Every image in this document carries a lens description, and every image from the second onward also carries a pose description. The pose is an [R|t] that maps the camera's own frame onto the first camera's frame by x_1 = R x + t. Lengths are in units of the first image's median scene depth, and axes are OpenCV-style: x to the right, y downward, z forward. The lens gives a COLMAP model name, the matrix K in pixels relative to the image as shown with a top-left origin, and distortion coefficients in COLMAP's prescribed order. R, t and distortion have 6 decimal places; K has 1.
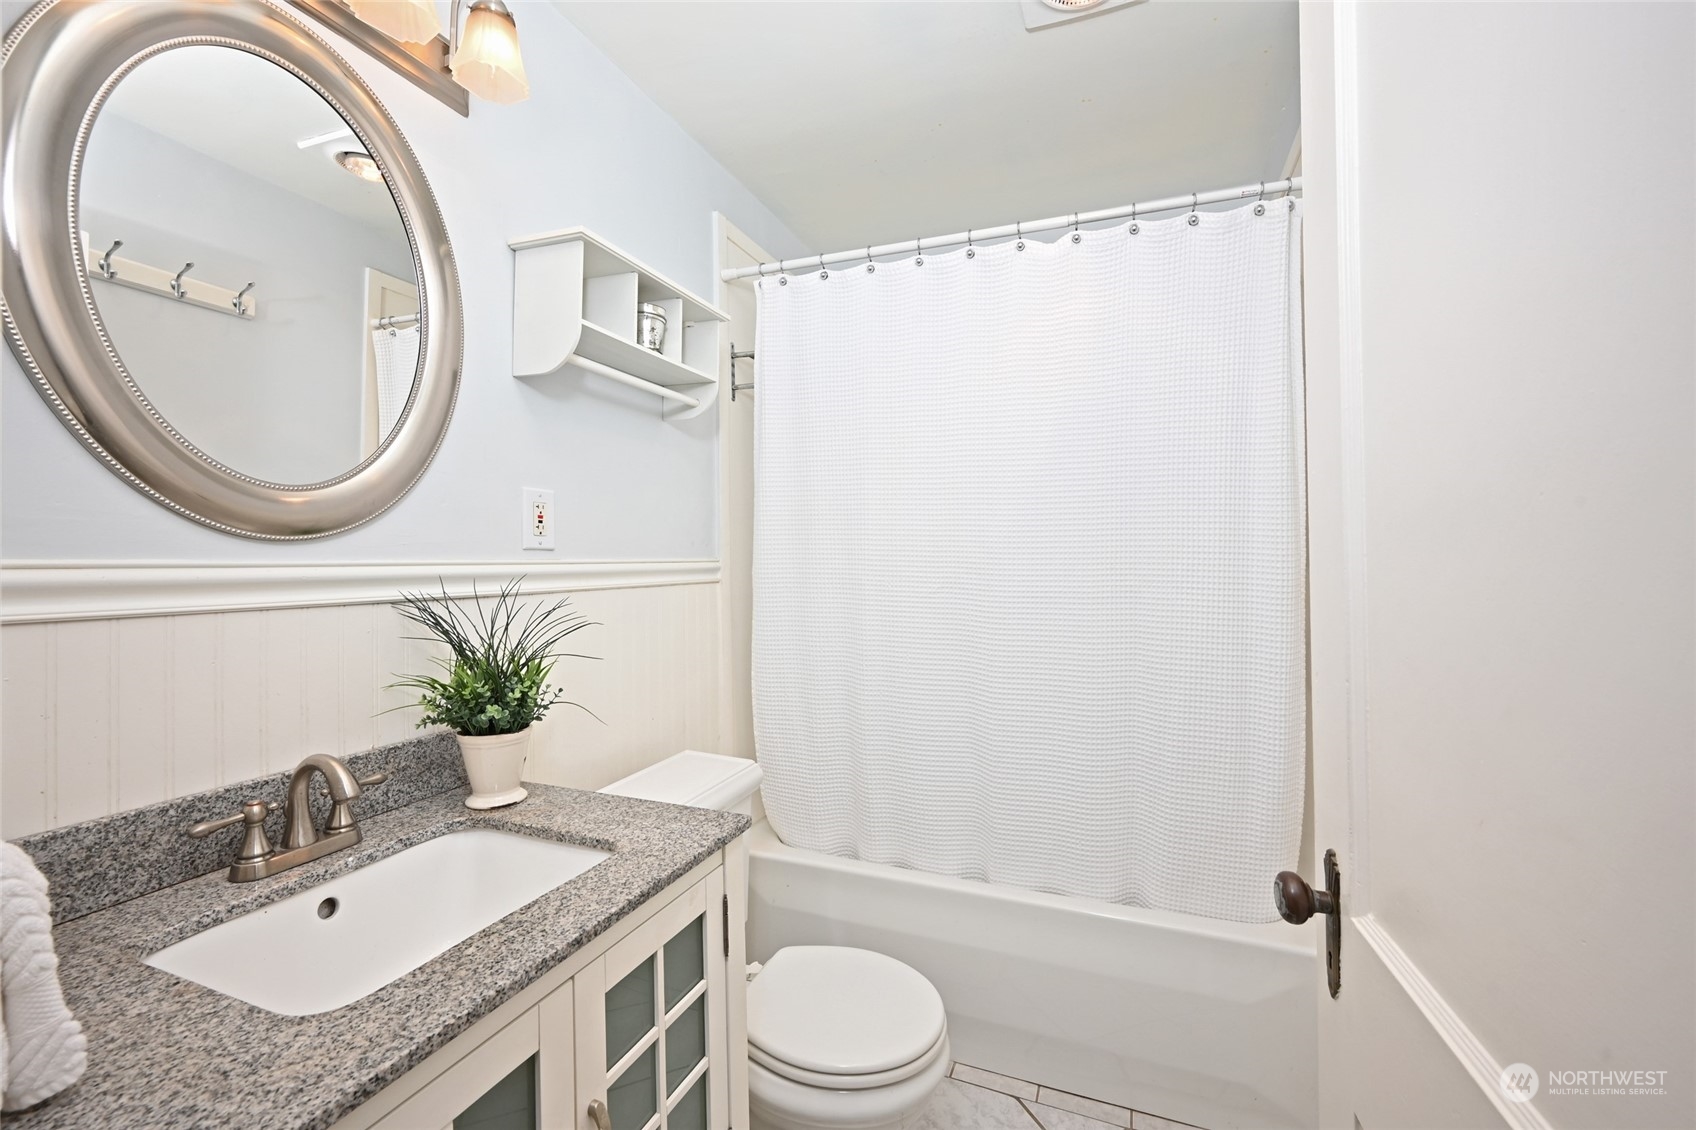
lens RADIAL K [[680.6, 0, 873.0], [0, 680.6, 550.6], [0, 0, 1]] dist [-0.008934, 0.001642]
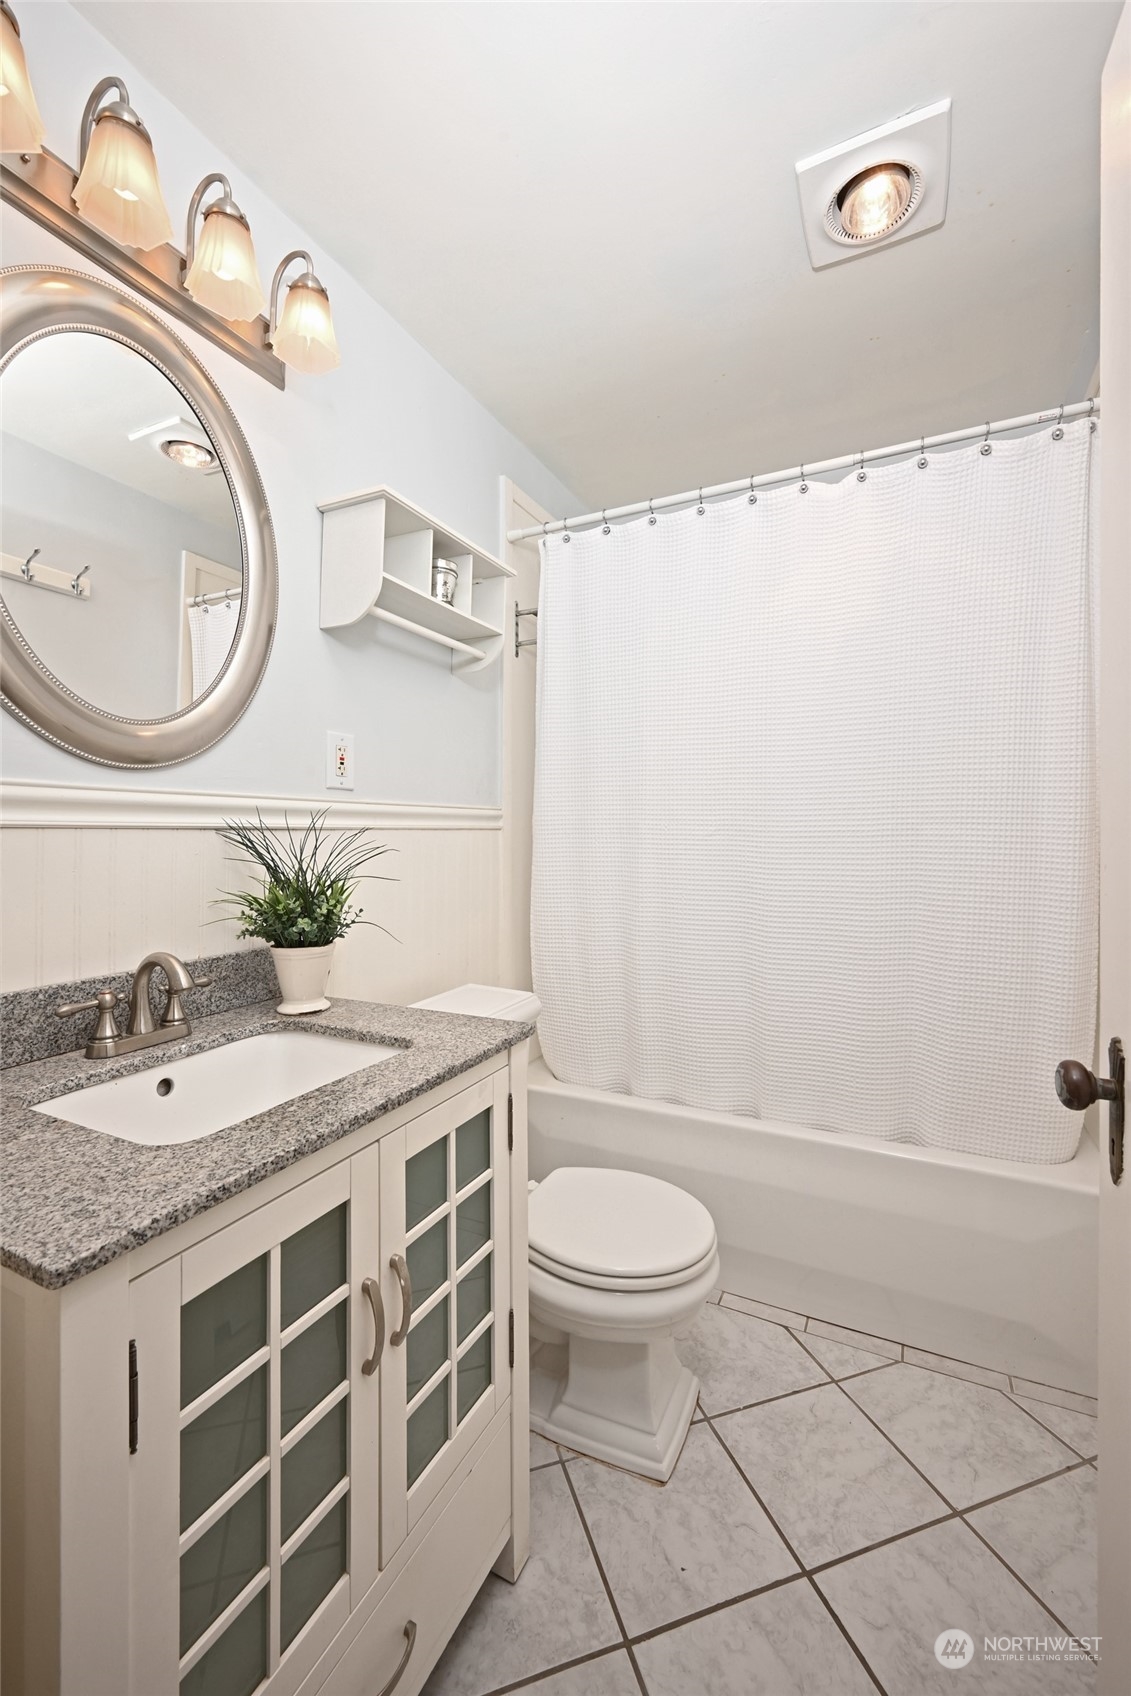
lens RADIAL K [[680.6, 0, 566.0], [0, 680.6, 846.1], [0, 0, 1]] dist [-0.008934, 0.001642]
pose [[0.993763, 0.016075, -0.110351, -0.015309], [-0.015253, 0.999849, 0.008286, 0.088781], [0.110467, -0.006551, 0.993858, -0.046528]]
